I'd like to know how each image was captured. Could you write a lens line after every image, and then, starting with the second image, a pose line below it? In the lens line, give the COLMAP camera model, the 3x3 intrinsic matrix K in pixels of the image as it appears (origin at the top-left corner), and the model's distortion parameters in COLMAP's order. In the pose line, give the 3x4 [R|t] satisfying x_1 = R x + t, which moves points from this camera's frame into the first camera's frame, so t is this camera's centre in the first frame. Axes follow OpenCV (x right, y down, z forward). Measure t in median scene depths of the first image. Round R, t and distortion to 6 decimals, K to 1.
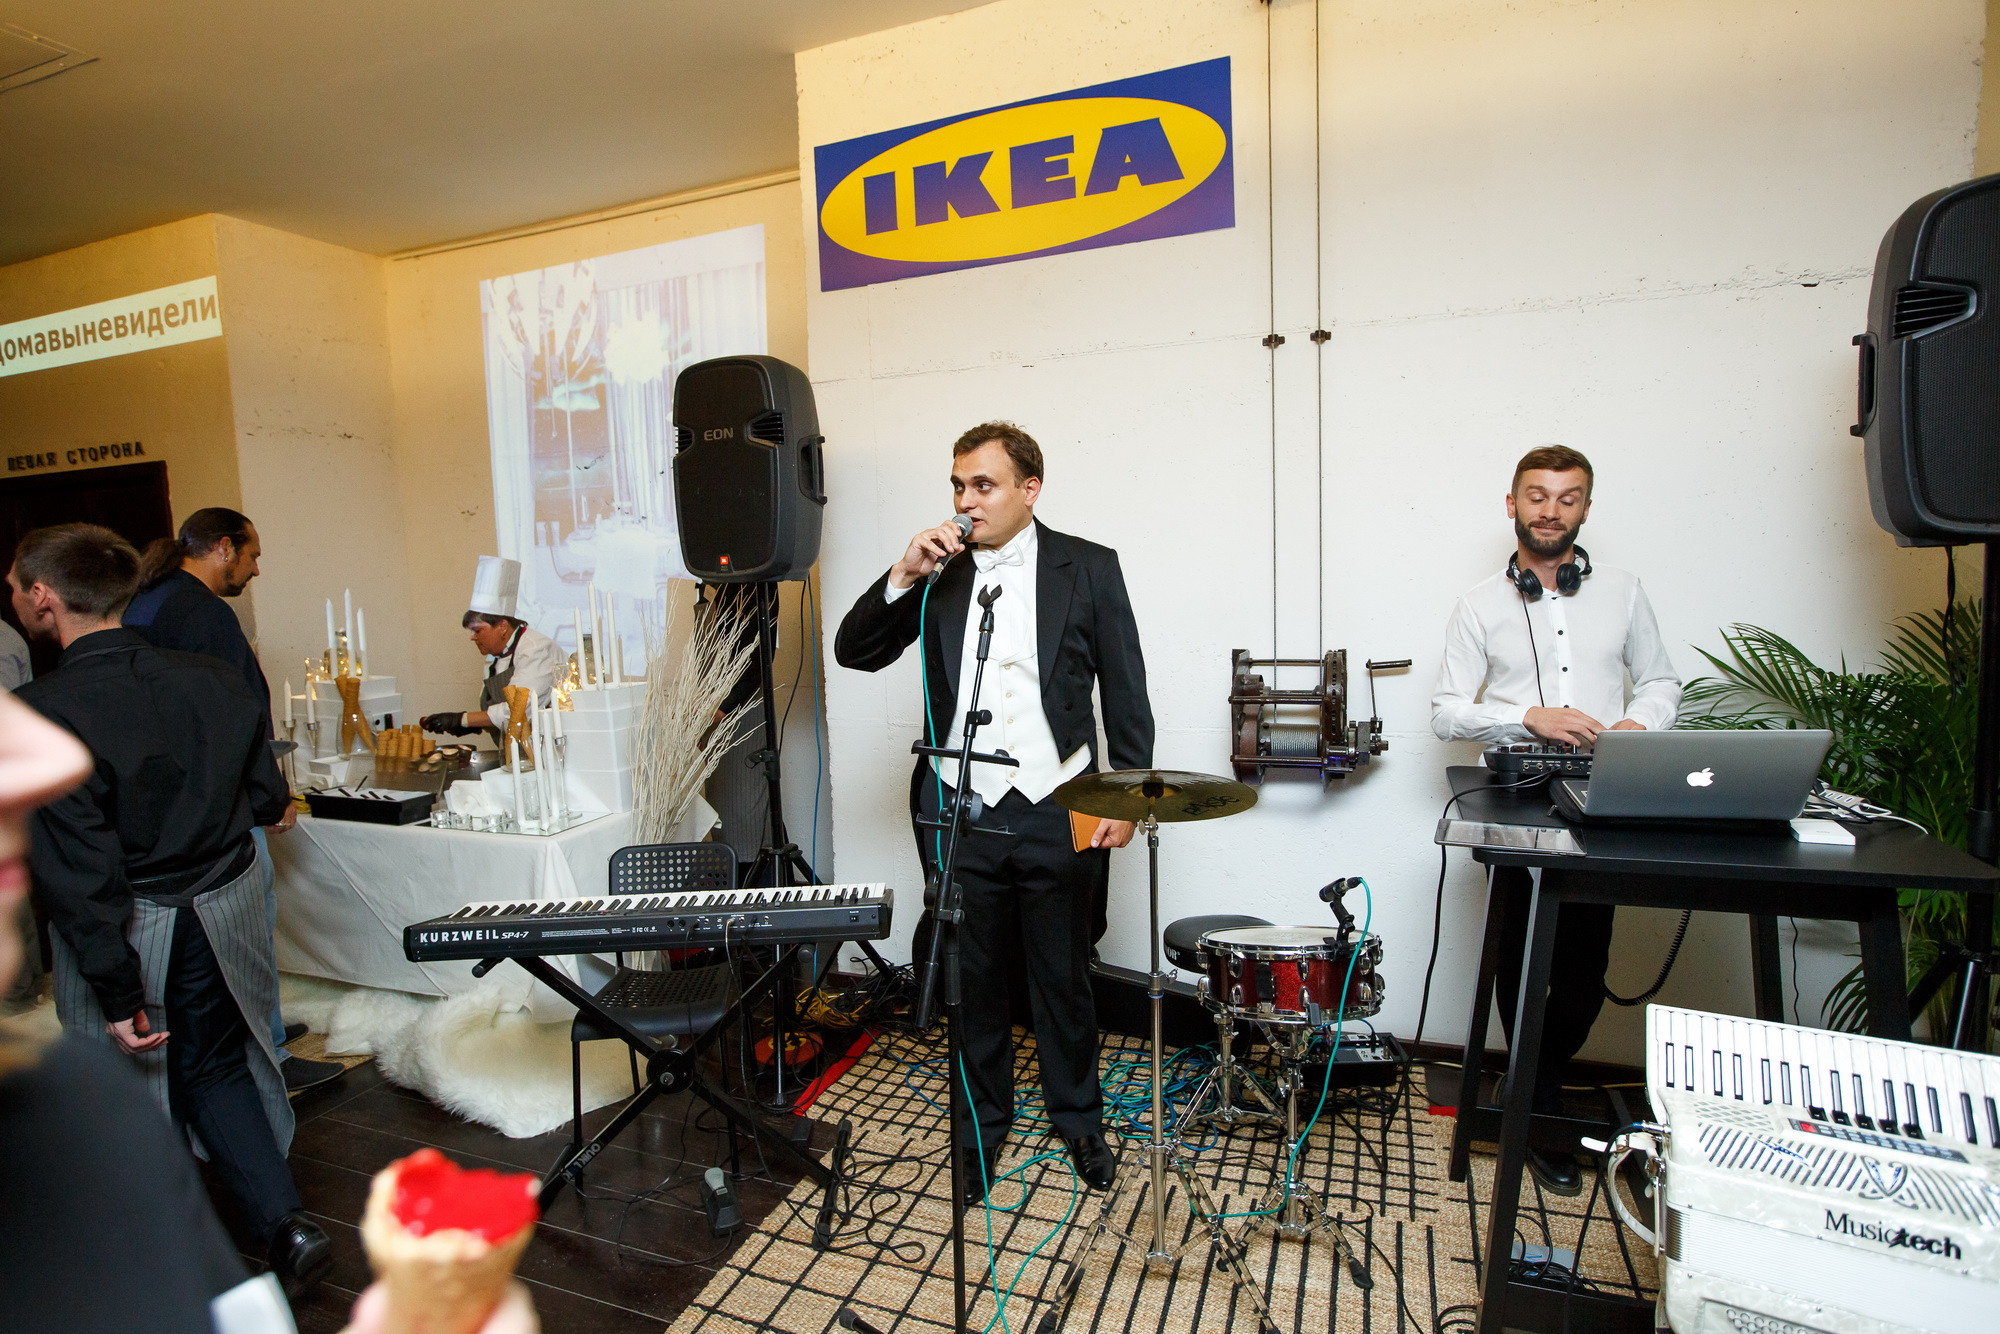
lens RADIAL K [[1014.2, 0, 1000.0], [0, 1014.2, 667.0], [0, 0, 1]] dist [-0.051228, 0.026277]
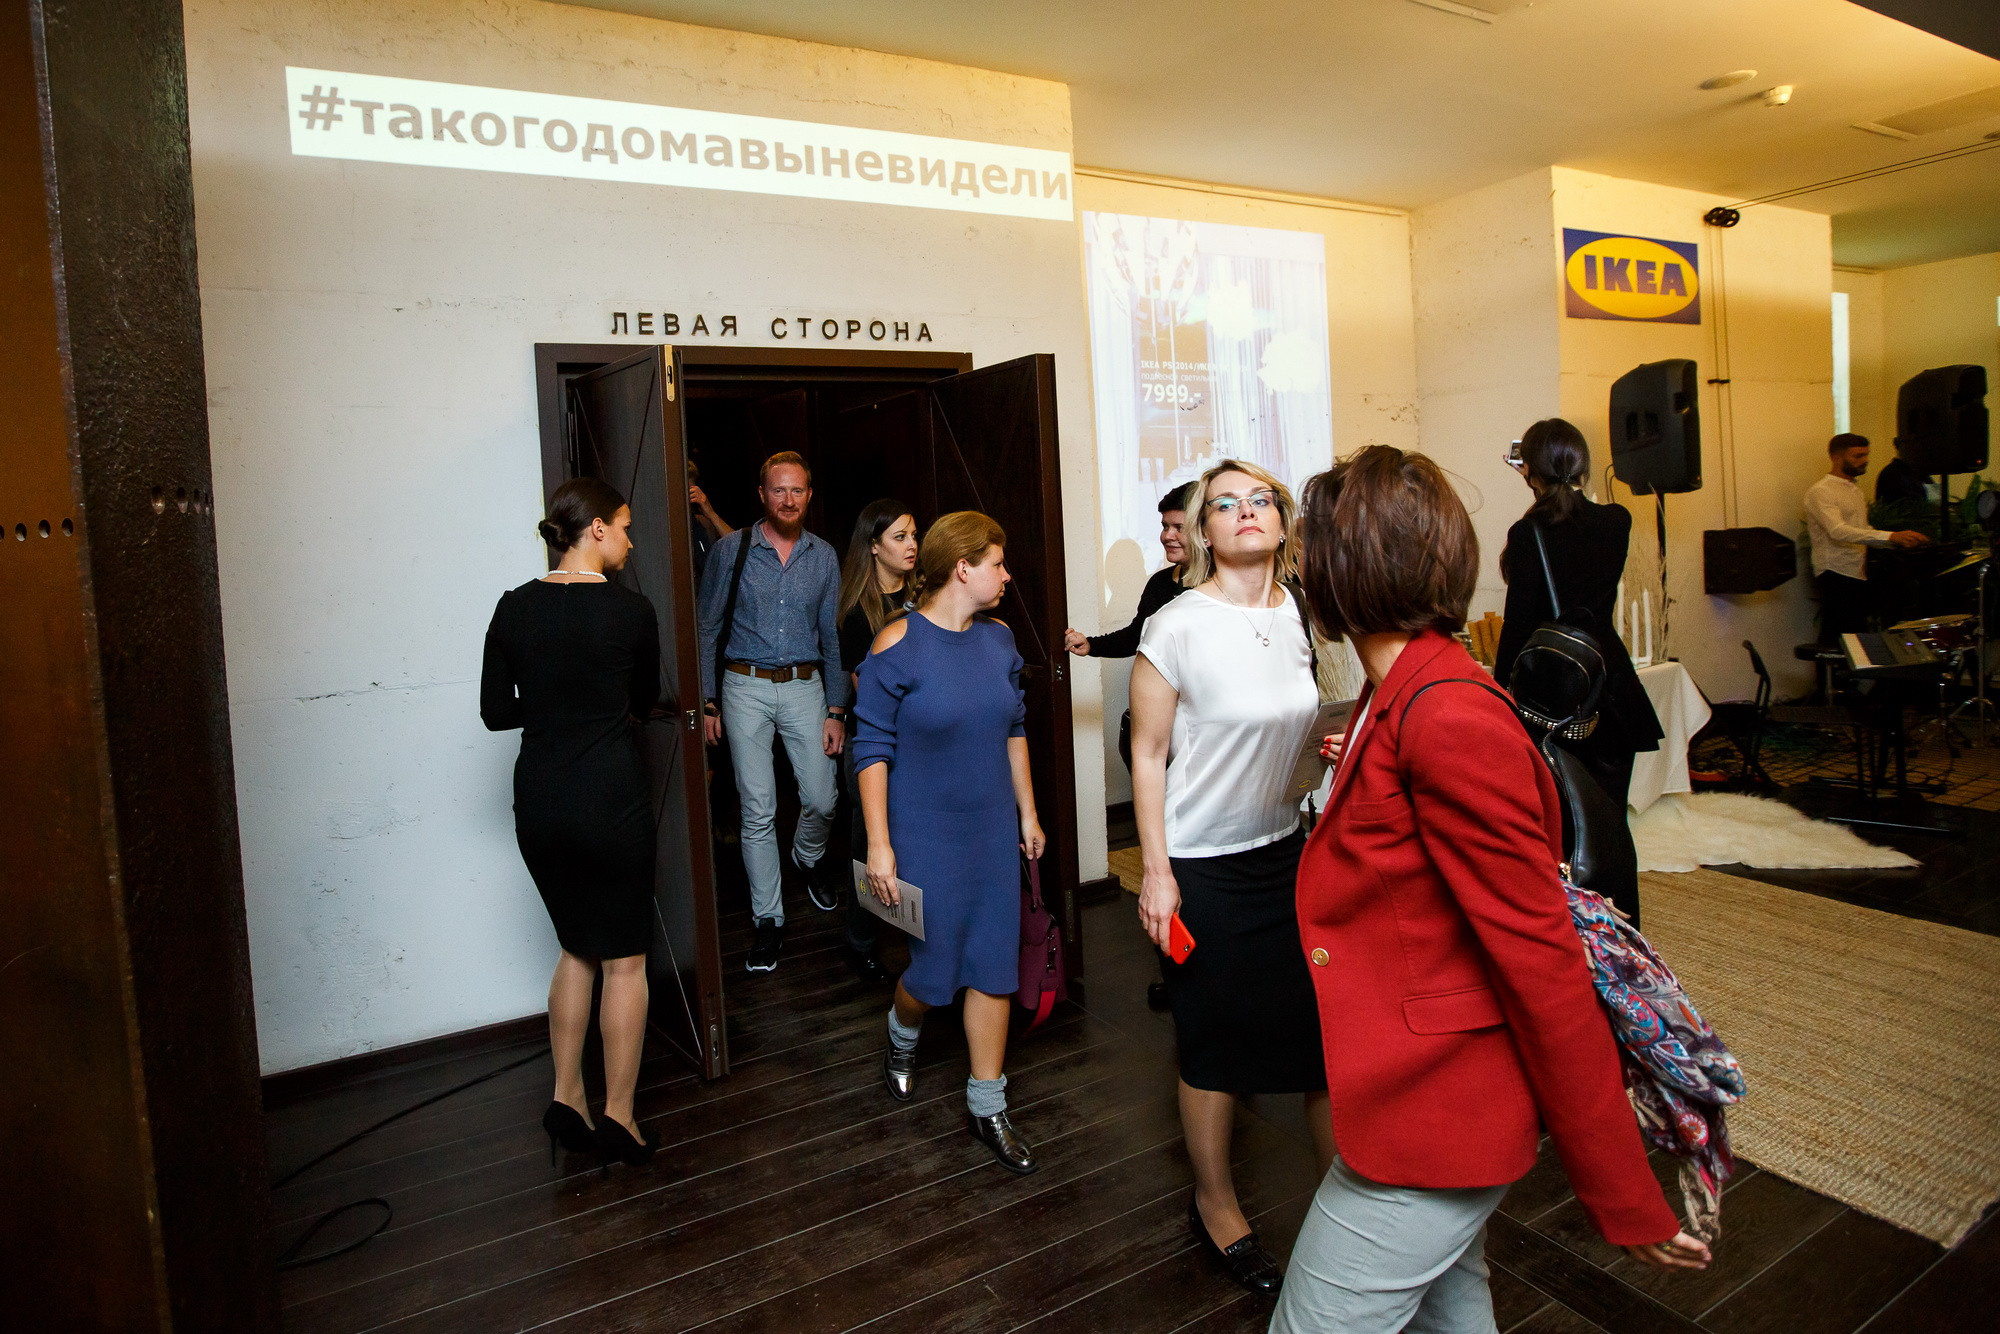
lens RADIAL K [[1086.4, 0, 890.6], [0, 1086.4, 571.6], [0, 0, 1]] dist [-0.056730, 0.030810]
pose [[0.667397, -0.033074, 0.743967, -1.511111], [0.110971, 0.992276, -0.055437, 0.000590], [-0.736387, 0.119557, 0.665913, 0.502008]]
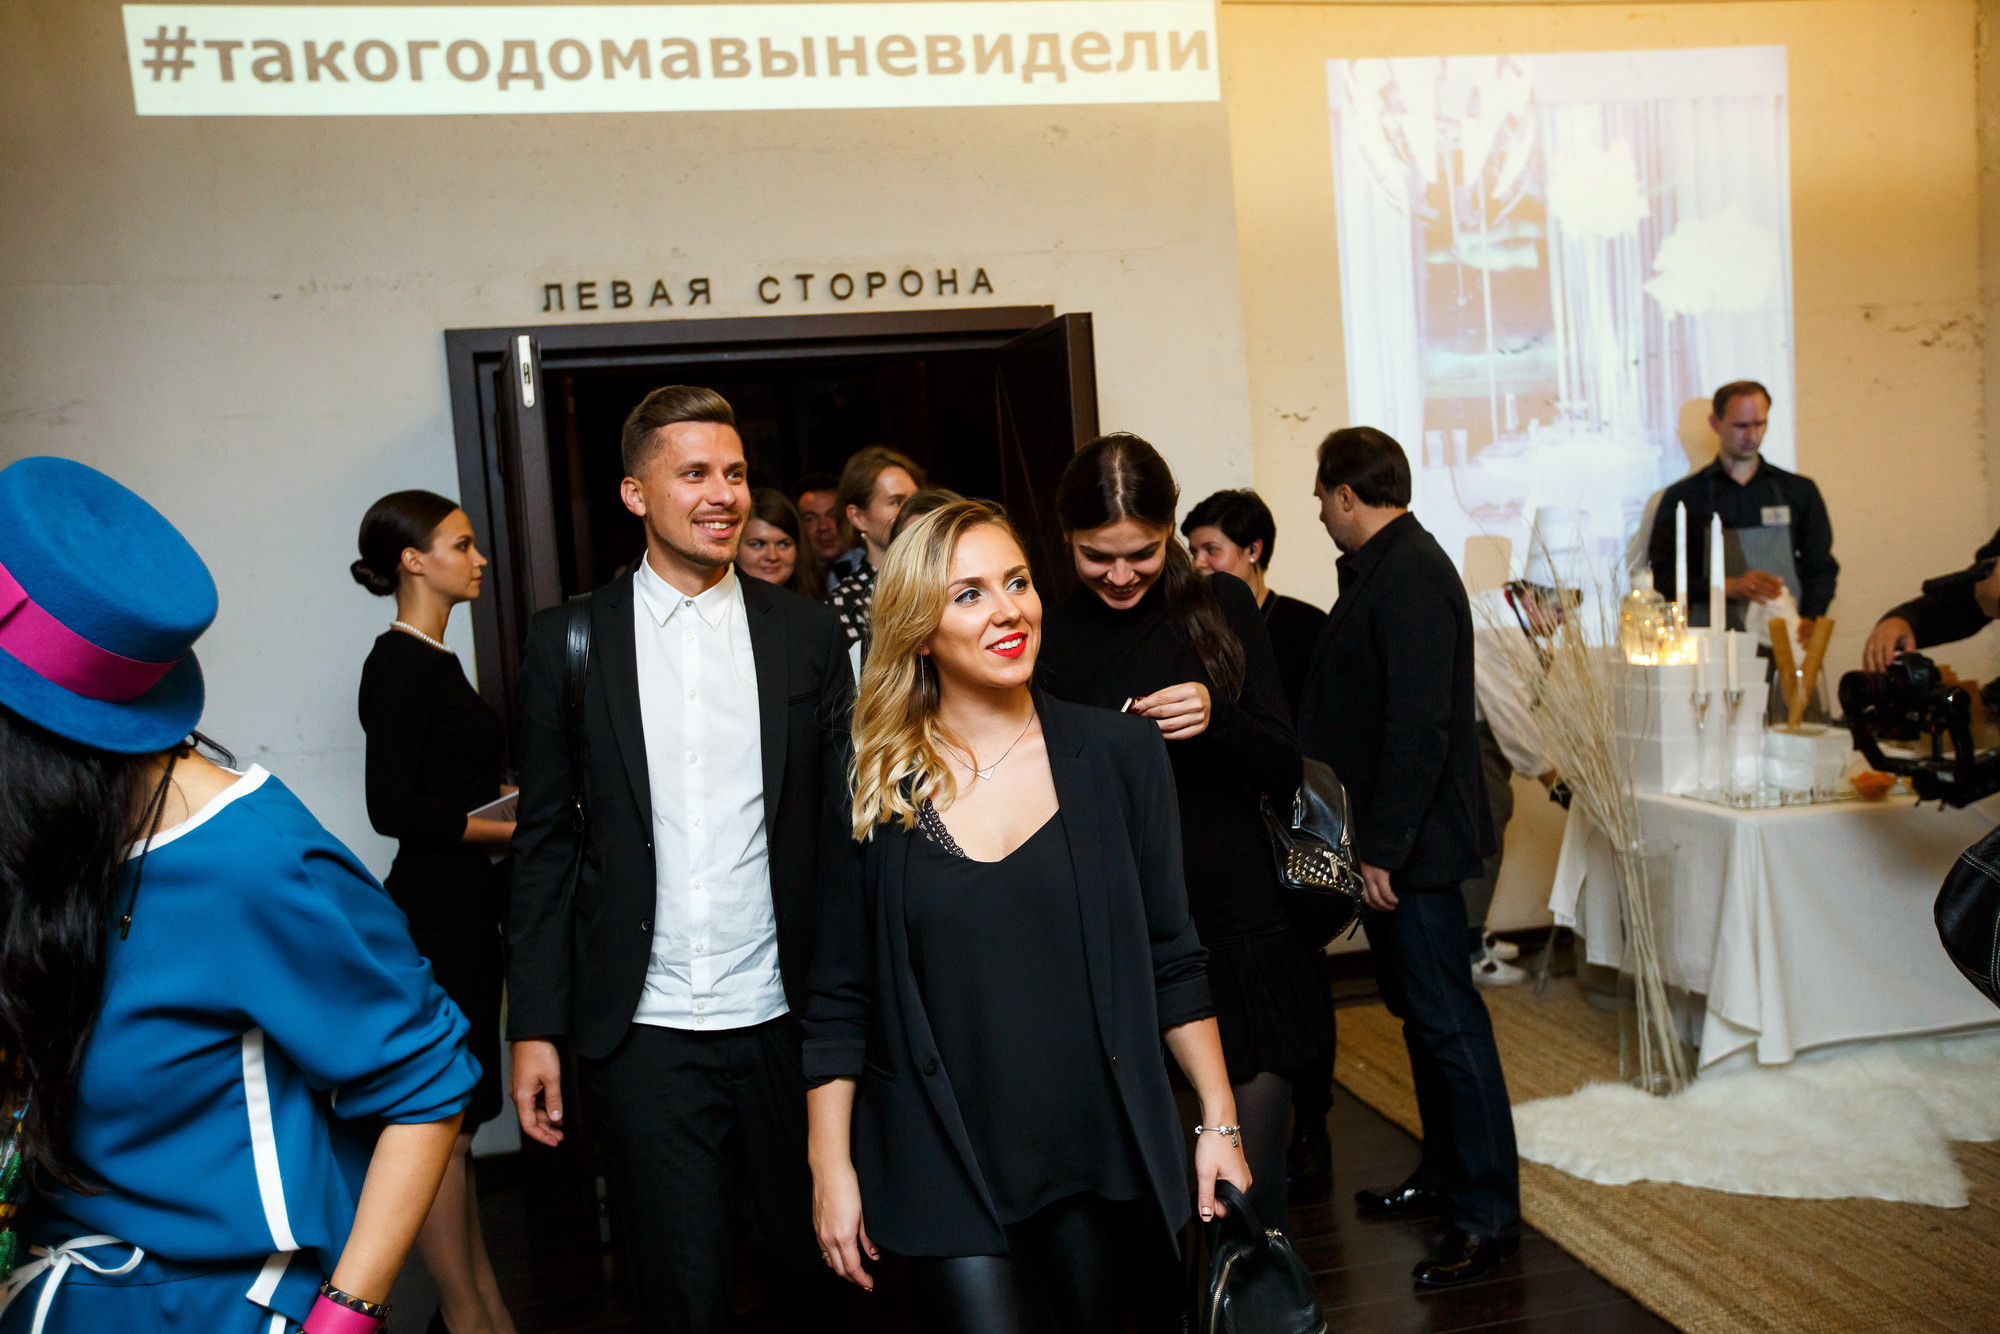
lens RADIAL K [[1747.4, 0, 1000.0], [0, 1747.4, 667.0], [0, 0, 1]] dist [0.009164, 0.083309]
pose [[0.827270, -0.062469, 0.558321, -1.422185], [0.102450, 0.993909, -0.040596, 0.030658], [-0.552384, 0.090784, 0.828631, 0.220135]]
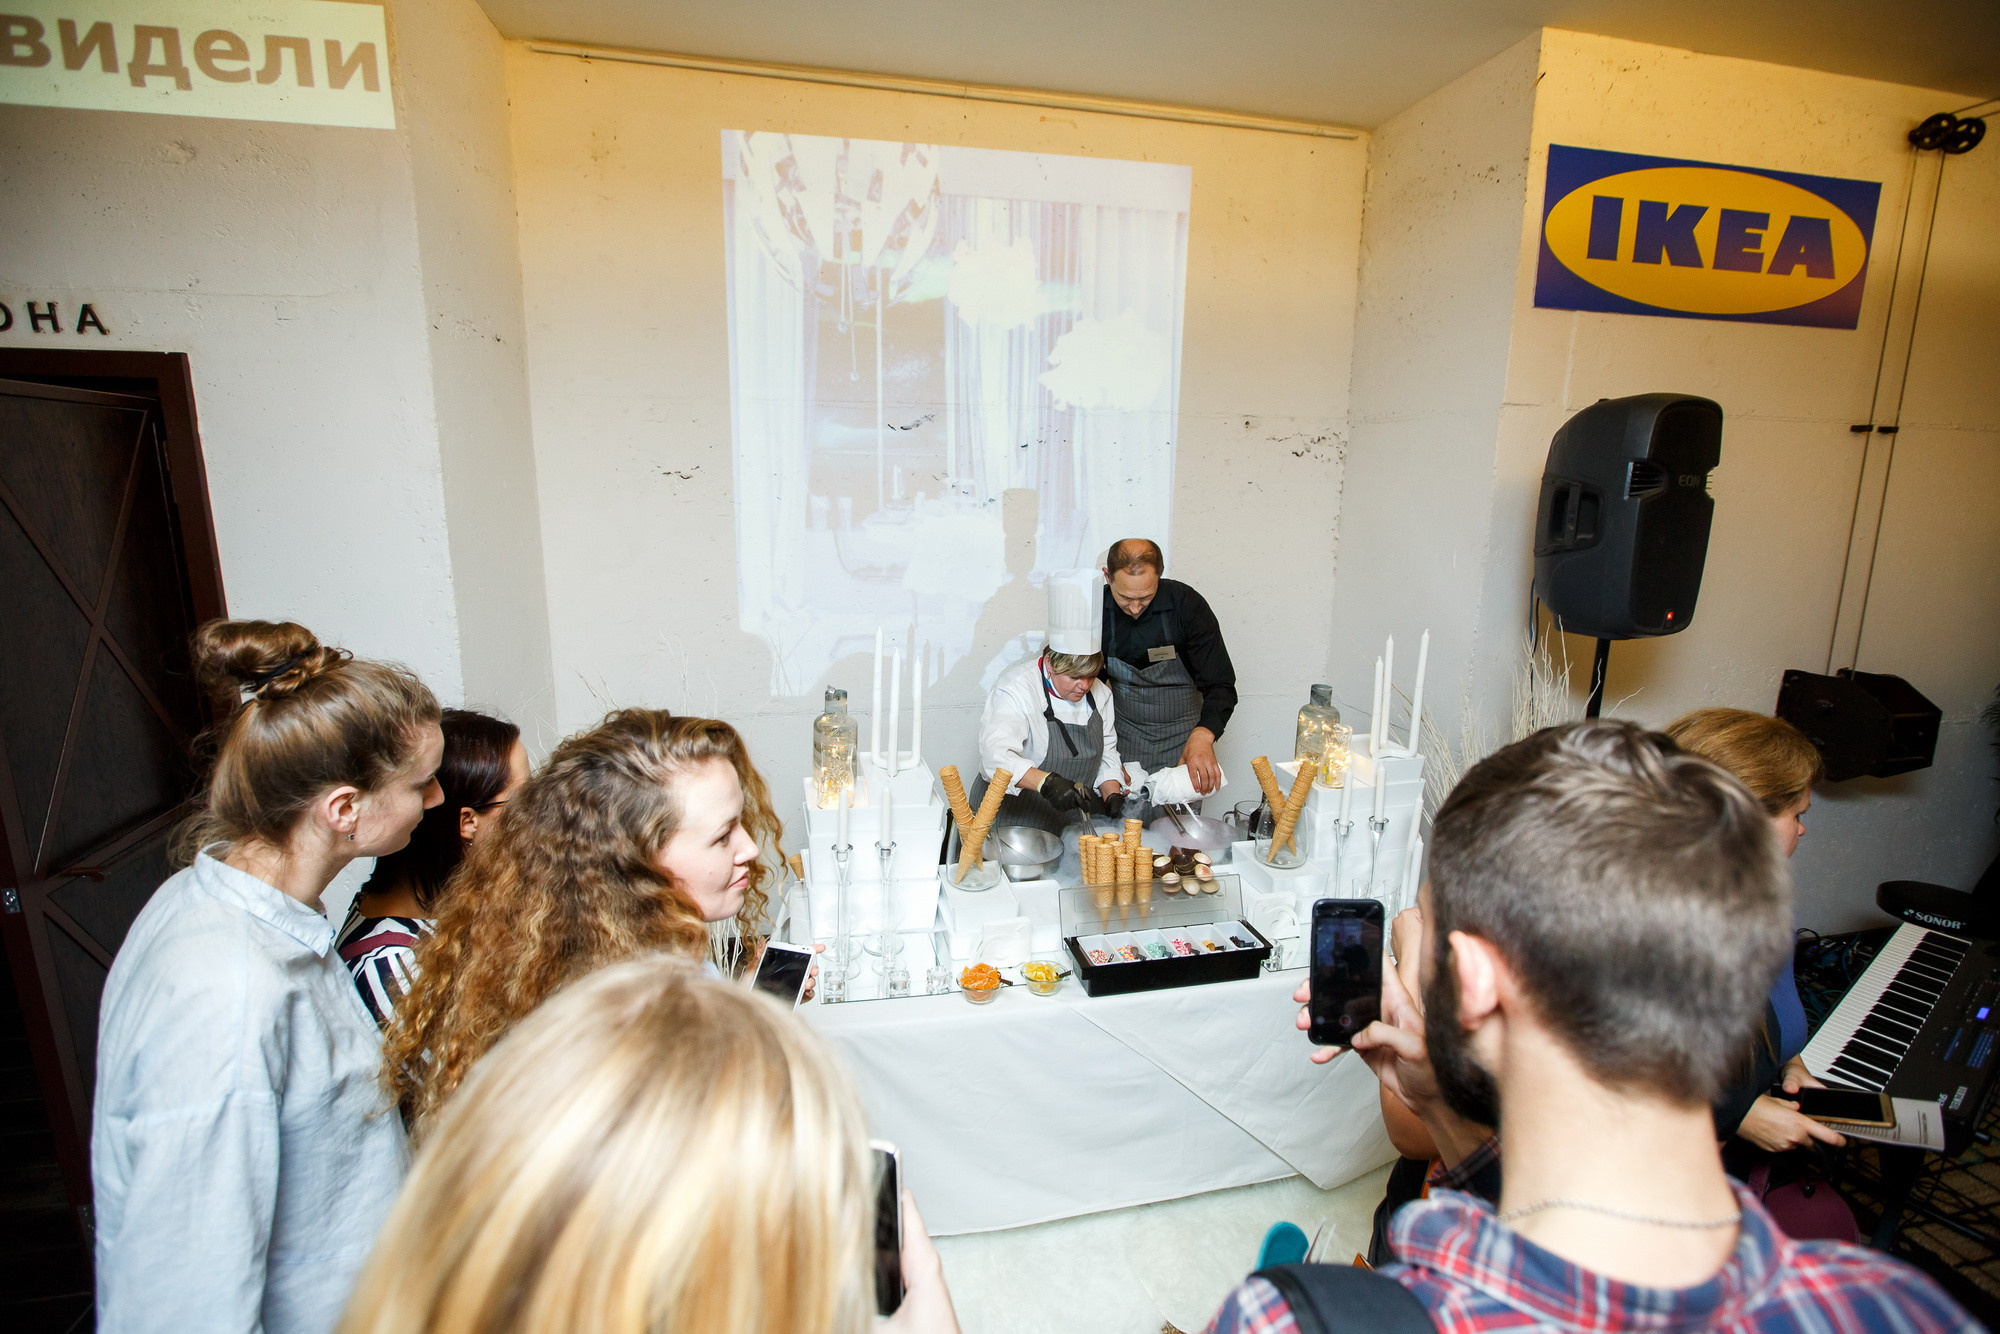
lens RADIAL K [[898.4, 0, 1000.0], [0, 898.4, 667.0], [0, 0, 1]] dist [-0.047833, 0.013204]
pose [[0.837695, -0.063998, 0.542376, -0.742820], [0.011732, 0.994990, 0.099285, -0.088270], [-0.546013, -0.076807, 0.834249, 0.395631]]
